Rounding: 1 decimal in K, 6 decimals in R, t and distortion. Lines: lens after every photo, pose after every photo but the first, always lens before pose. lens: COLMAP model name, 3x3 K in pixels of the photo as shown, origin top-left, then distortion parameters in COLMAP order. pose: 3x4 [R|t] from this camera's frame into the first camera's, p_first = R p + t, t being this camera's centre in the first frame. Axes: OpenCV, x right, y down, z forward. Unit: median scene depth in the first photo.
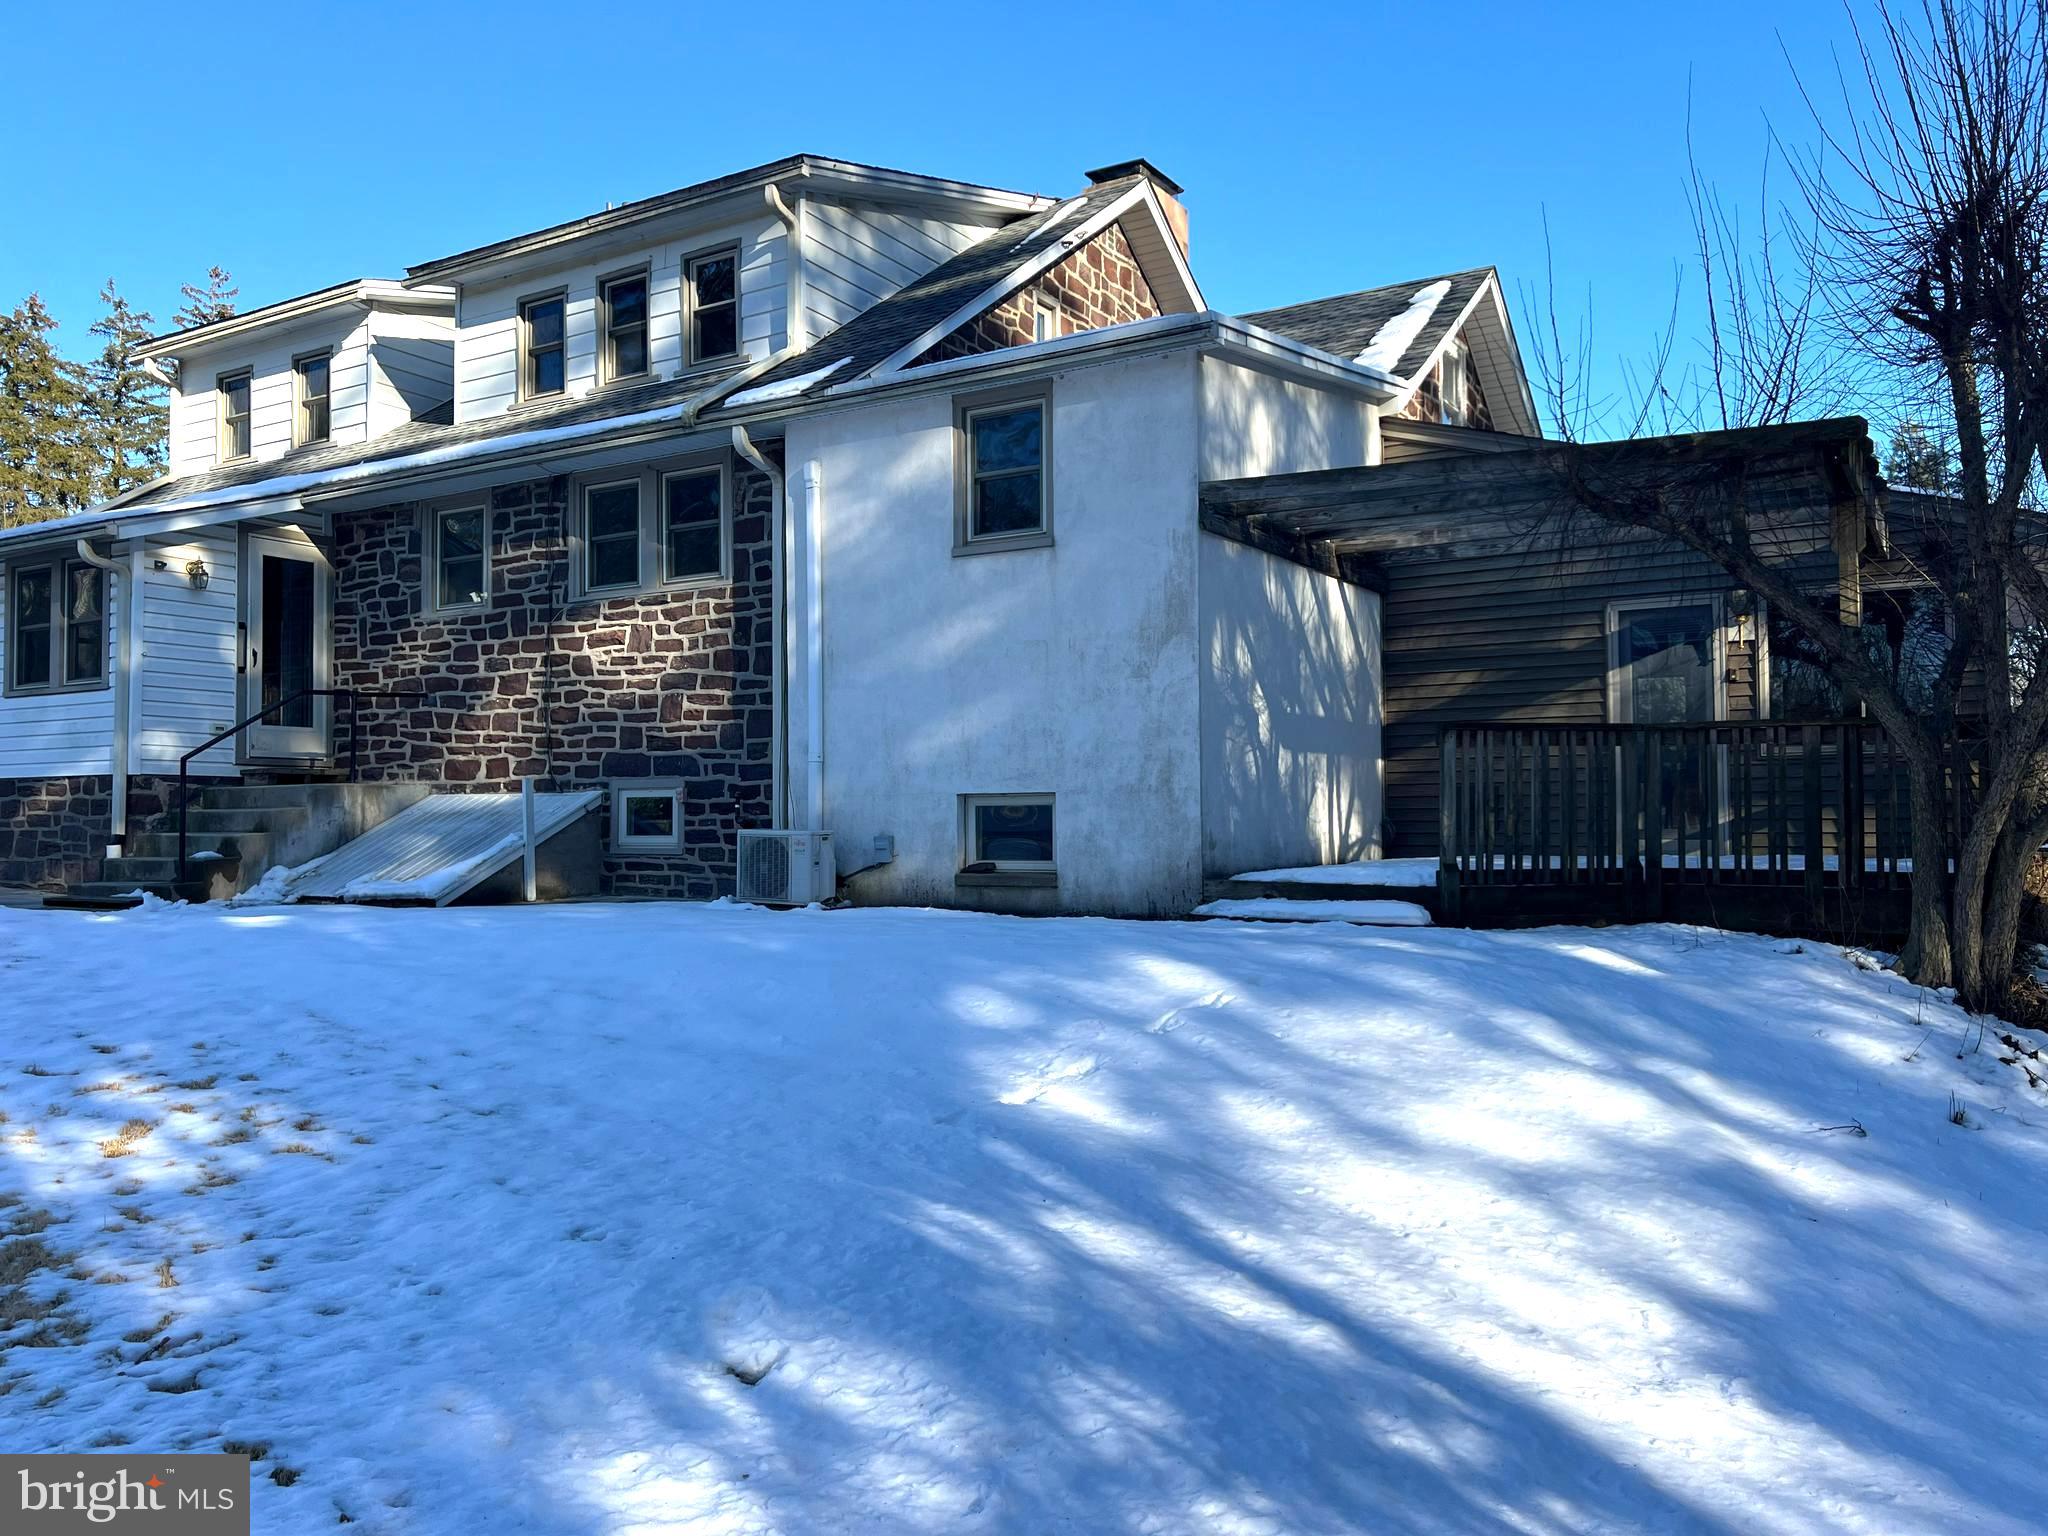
lens RADIAL K [[1595.3, 0, 1024.0], [0, 1595.3, 768.0], [0, 0, 1]] dist [0.085112, -0.003865]
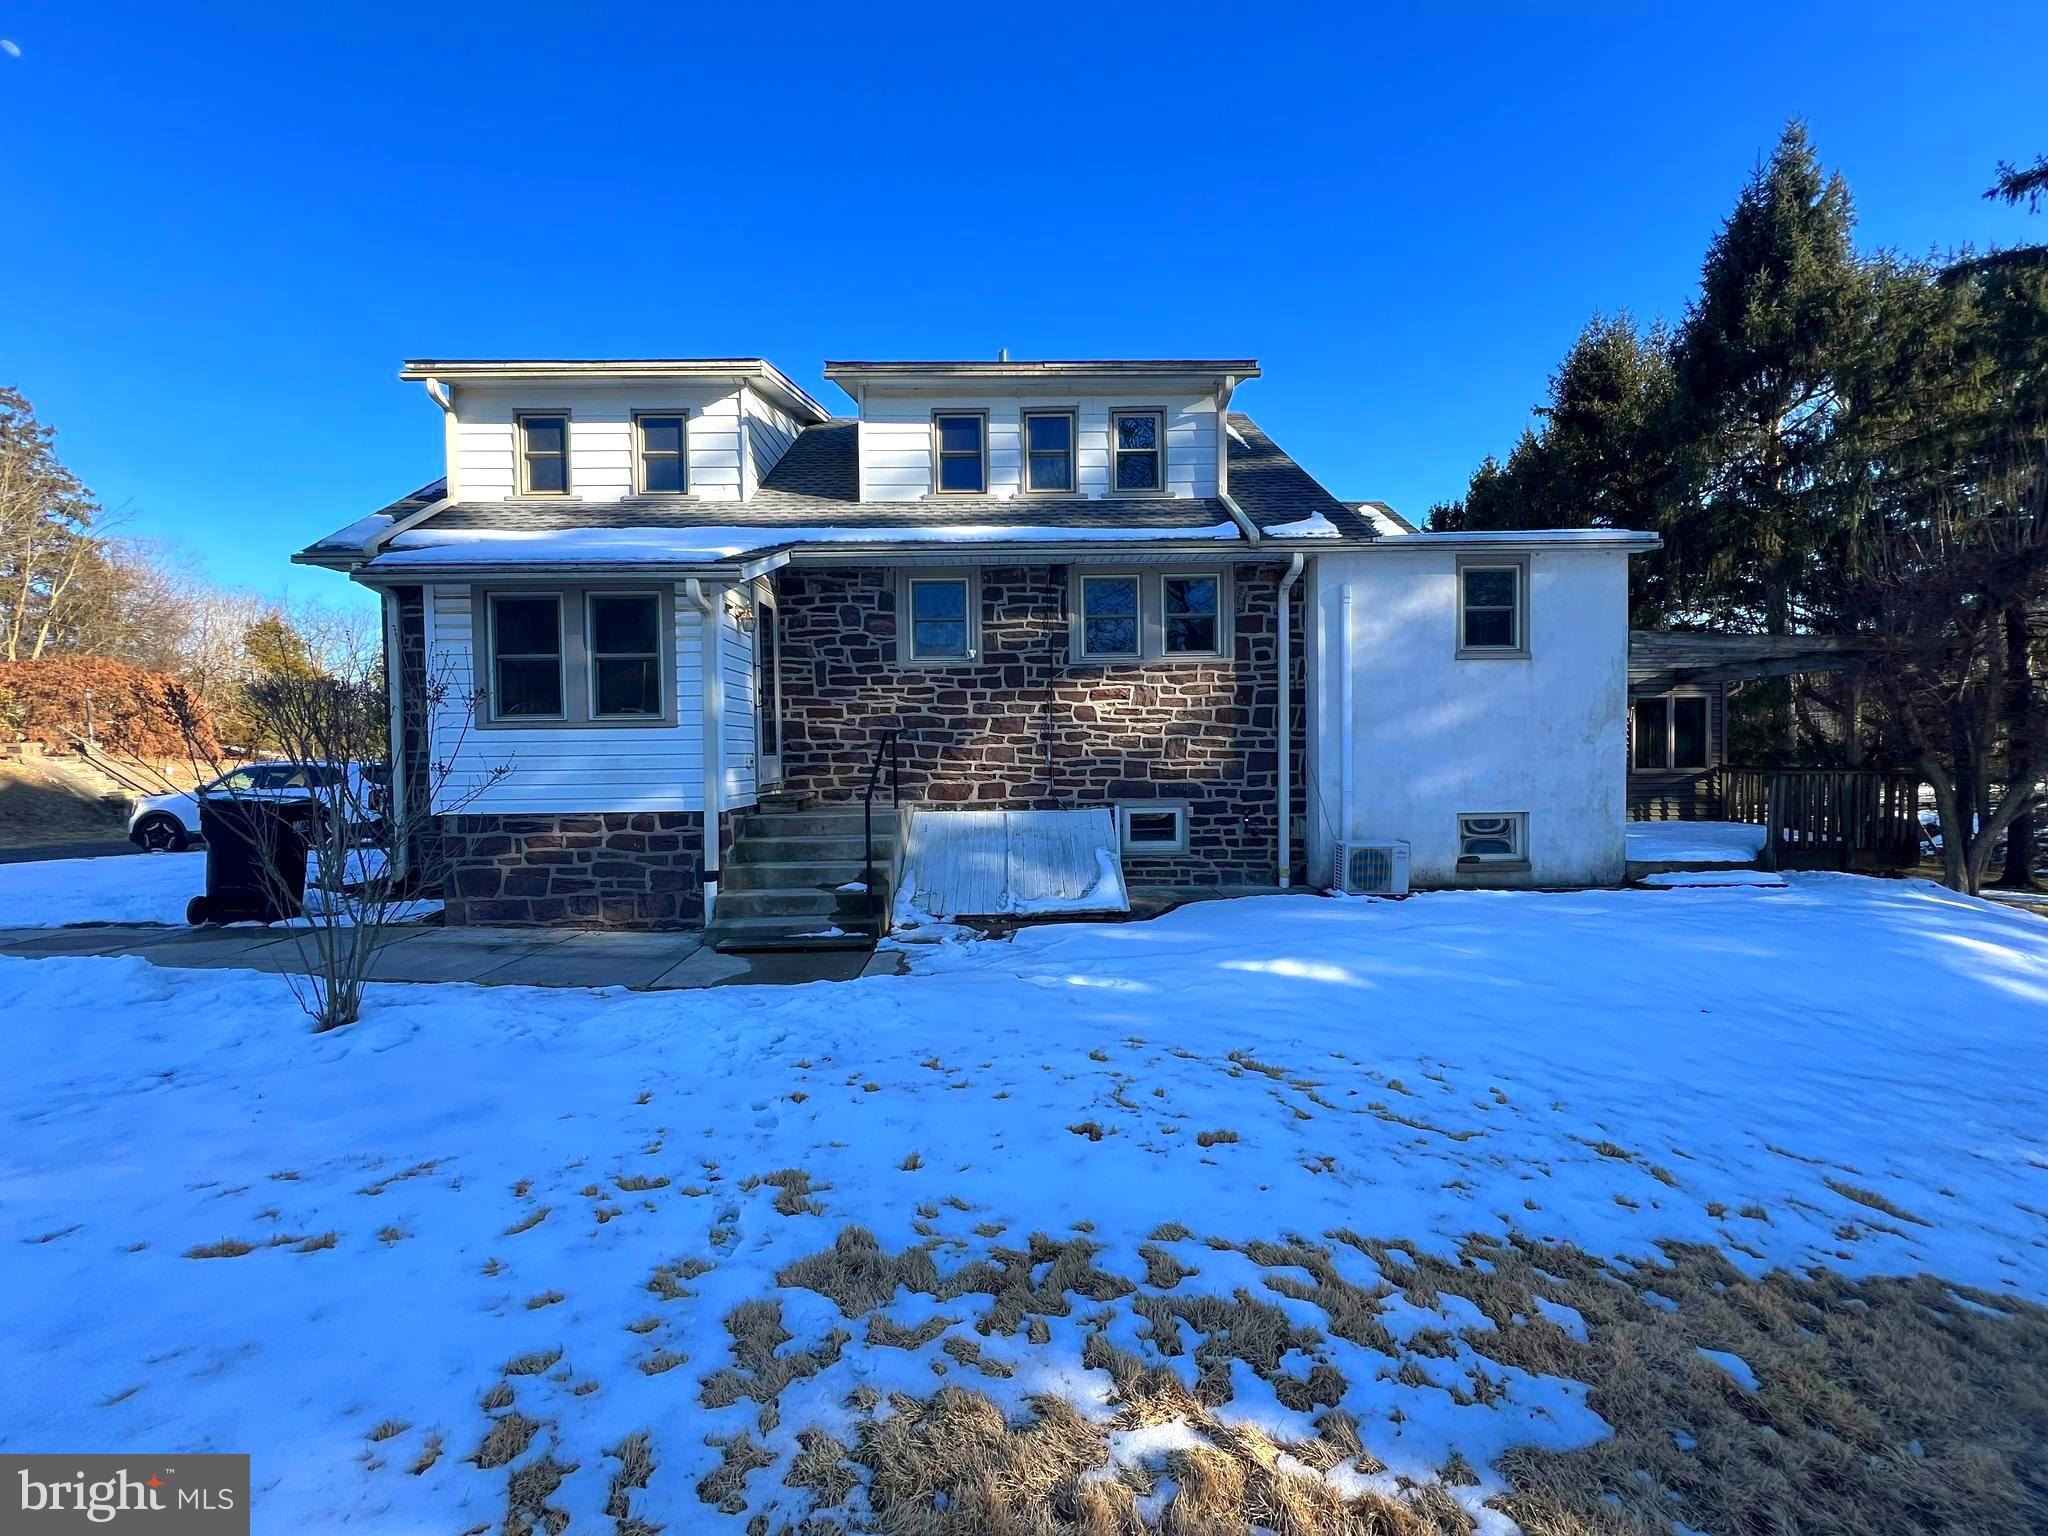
lens RADIAL K [[826.4, 0, 1024.0], [0, 826.4, 768.0], [0, 0, 1]] dist [0.027012, -0.000039]
pose [[0.827498, -0.021982, 0.561039, -0.687543], [-0.010598, 0.998444, 0.054751, -0.055026], [-0.561369, -0.051252, 0.825977, 0.462674]]
